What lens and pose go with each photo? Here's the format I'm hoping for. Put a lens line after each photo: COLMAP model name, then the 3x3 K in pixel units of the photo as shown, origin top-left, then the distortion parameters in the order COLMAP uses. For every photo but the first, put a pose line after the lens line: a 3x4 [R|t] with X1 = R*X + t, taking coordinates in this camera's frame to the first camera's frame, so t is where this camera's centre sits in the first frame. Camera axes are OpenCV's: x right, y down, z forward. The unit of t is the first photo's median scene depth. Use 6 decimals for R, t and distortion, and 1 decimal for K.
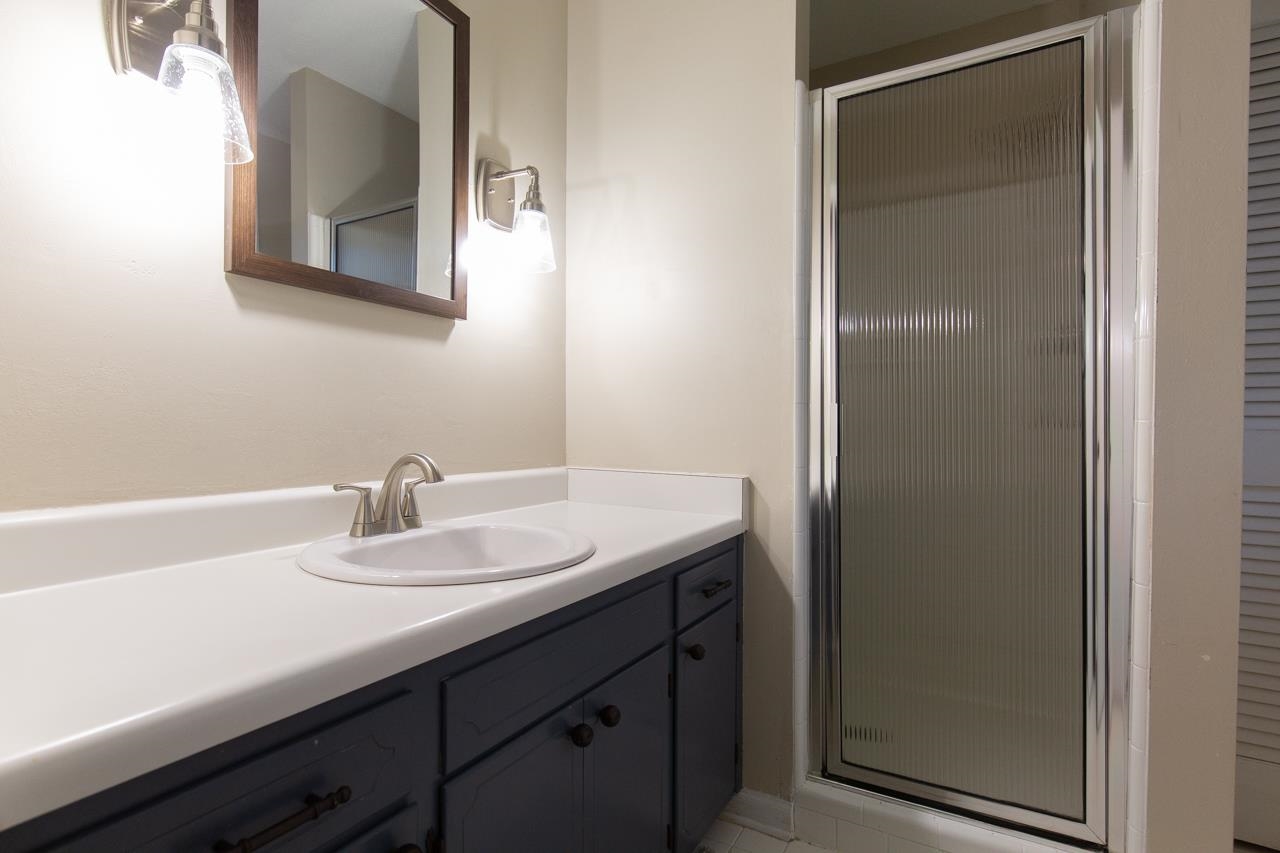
lens RADIAL K [[604.3, 0, 640.0], [0, 604.3, 426.5], [0, 0, 1]] dist [-0.001104, -0.000314]
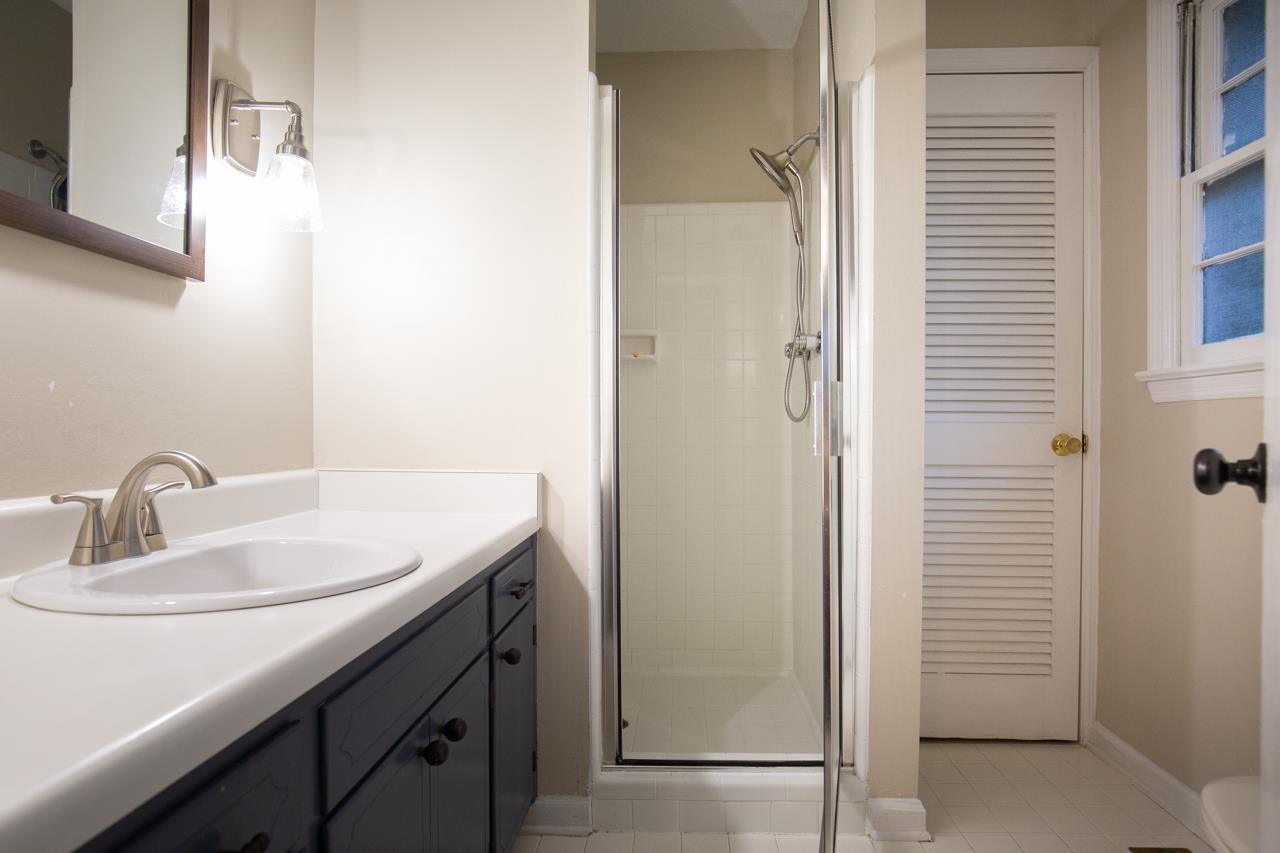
lens RADIAL K [[681.4, 0, 640.0], [0, 681.4, 426.5], [0, 0, 1]] dist [-0.021141, -0.000767]
pose [[0.891482, -0.002239, 0.453051, -0.182036], [0.001562, 0.999997, 0.001868, 0.010042], [-0.453054, -0.000958, 0.891483, -0.033192]]
